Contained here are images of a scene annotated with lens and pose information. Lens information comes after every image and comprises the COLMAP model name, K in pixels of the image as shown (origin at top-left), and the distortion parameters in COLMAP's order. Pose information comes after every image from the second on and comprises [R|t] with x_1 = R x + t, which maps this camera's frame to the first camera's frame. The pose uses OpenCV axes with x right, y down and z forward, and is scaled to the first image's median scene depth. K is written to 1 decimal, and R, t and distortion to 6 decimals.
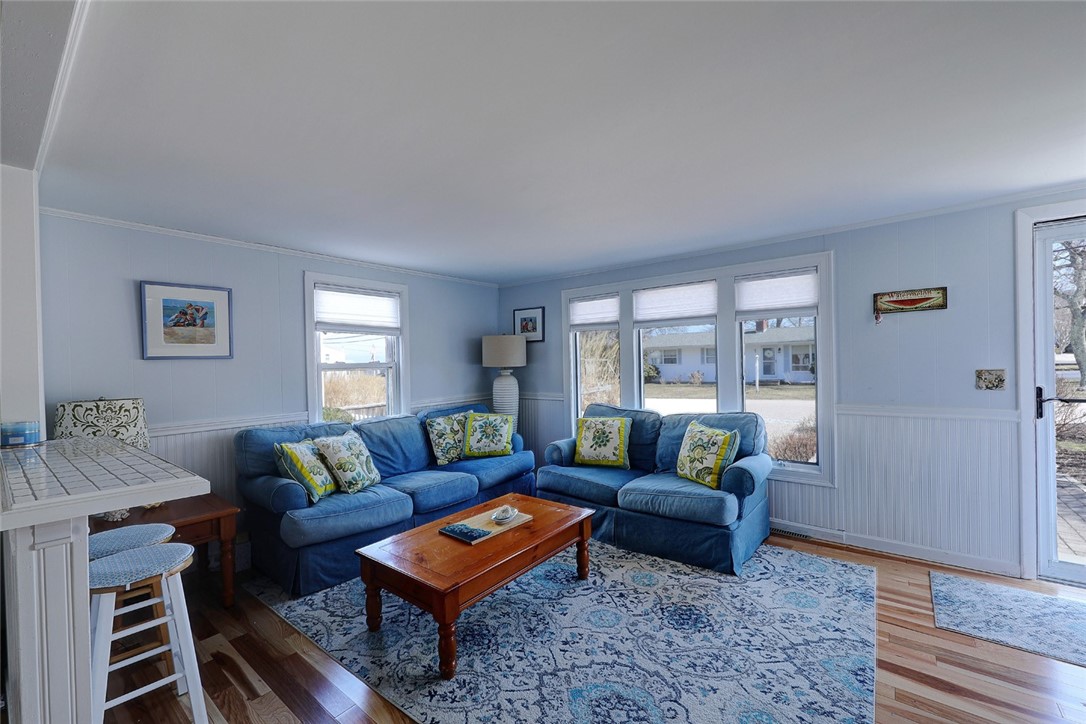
lens RADIAL K [[450.1, 0, 543.0], [0, 450.1, 362.0], [0, 0, 1]] dist [0.000329, -0.000093]
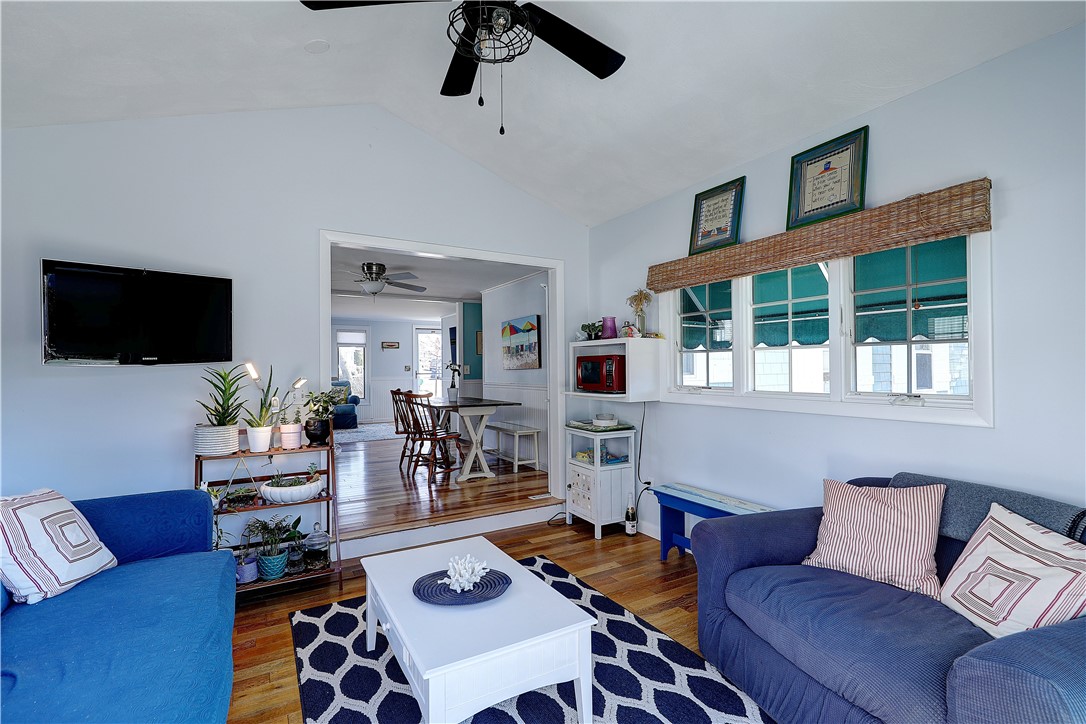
lens RADIAL K [[522.3, 0, 573.2], [0, 522.3, 364.2], [0, 0, 1]] dist [0.001006, -0.000011]
pose [[0.321114, 0.025902, 0.946686, -2.289401], [0.002500, 0.999599, -0.028198, 0.112163], [-0.947037, 0.011421, 0.320921, -1.447361]]
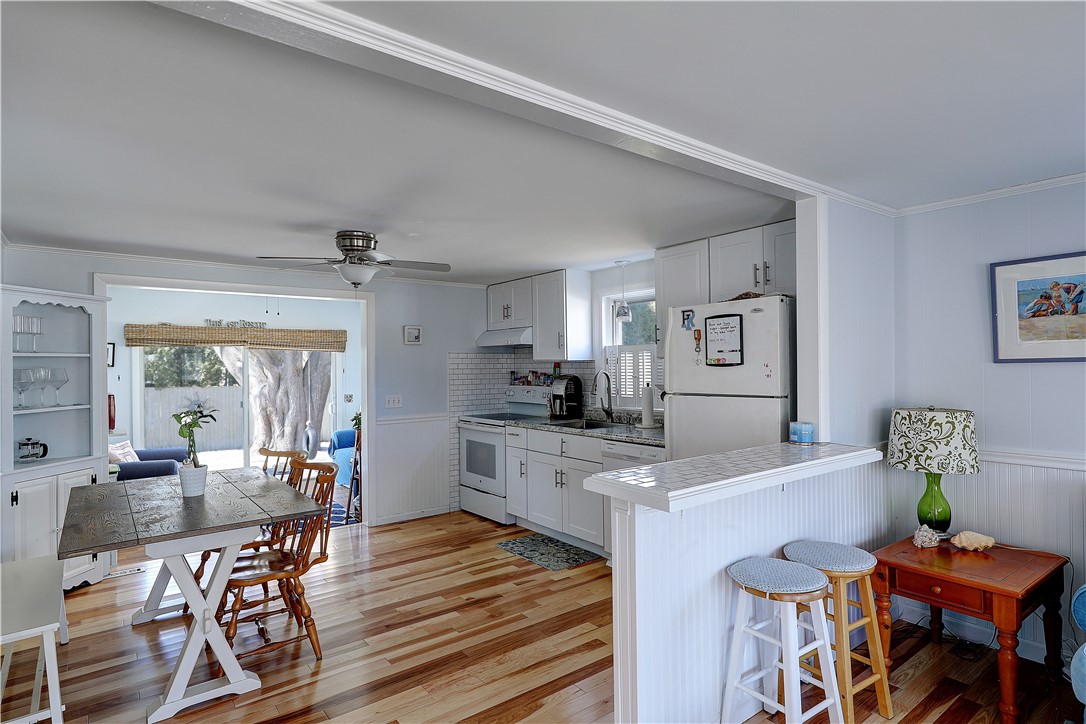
lens RADIAL K [[572.4, 0, 543.0], [0, 572.4, 362.0], [0, 0, 1]] dist [0.000675, 0.000061]
pose [[-0.236128, 0.019269, -0.971531, 0.265114], [0.018647, 0.999709, 0.015296, -0.035745], [0.971543, -0.014504, -0.236418, 0.450339]]
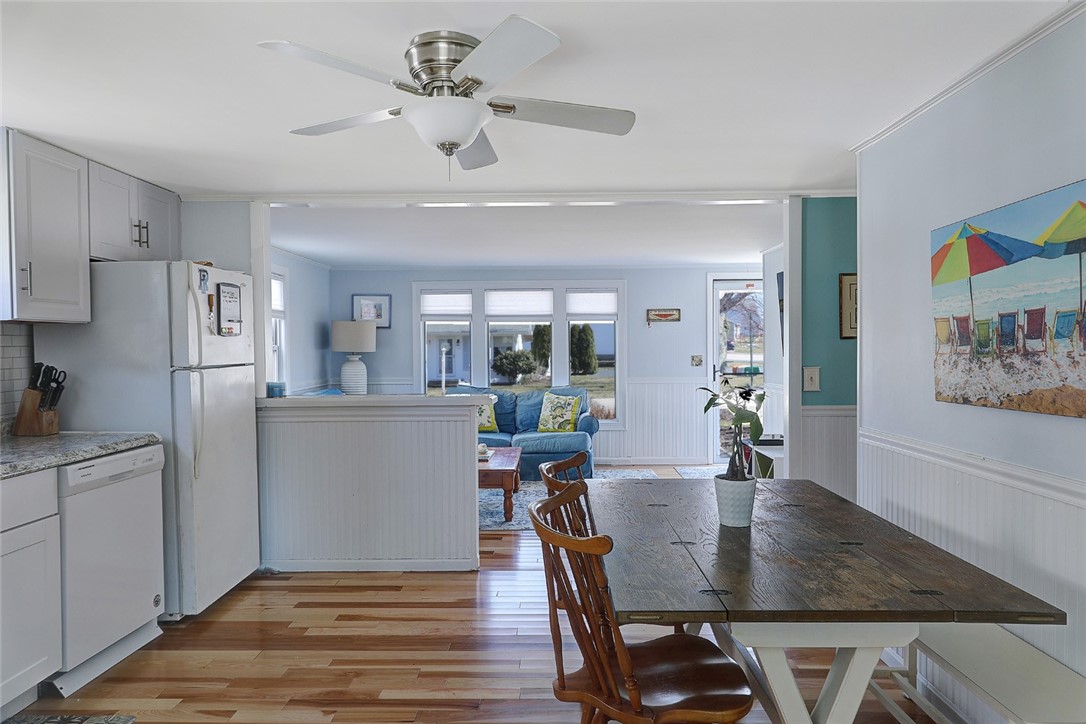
lens RADIAL K [[726.2, 0, 543.0], [0, 726.2, 362.0], [0, 0, 1]] dist [-0.001422, -0.000452]
pose [[0.787670, 0.003872, 0.616086, -1.173415], [-0.011125, 0.999907, 0.007940, 0.023557], [-0.615998, -0.013108, 0.787639, -0.839611]]
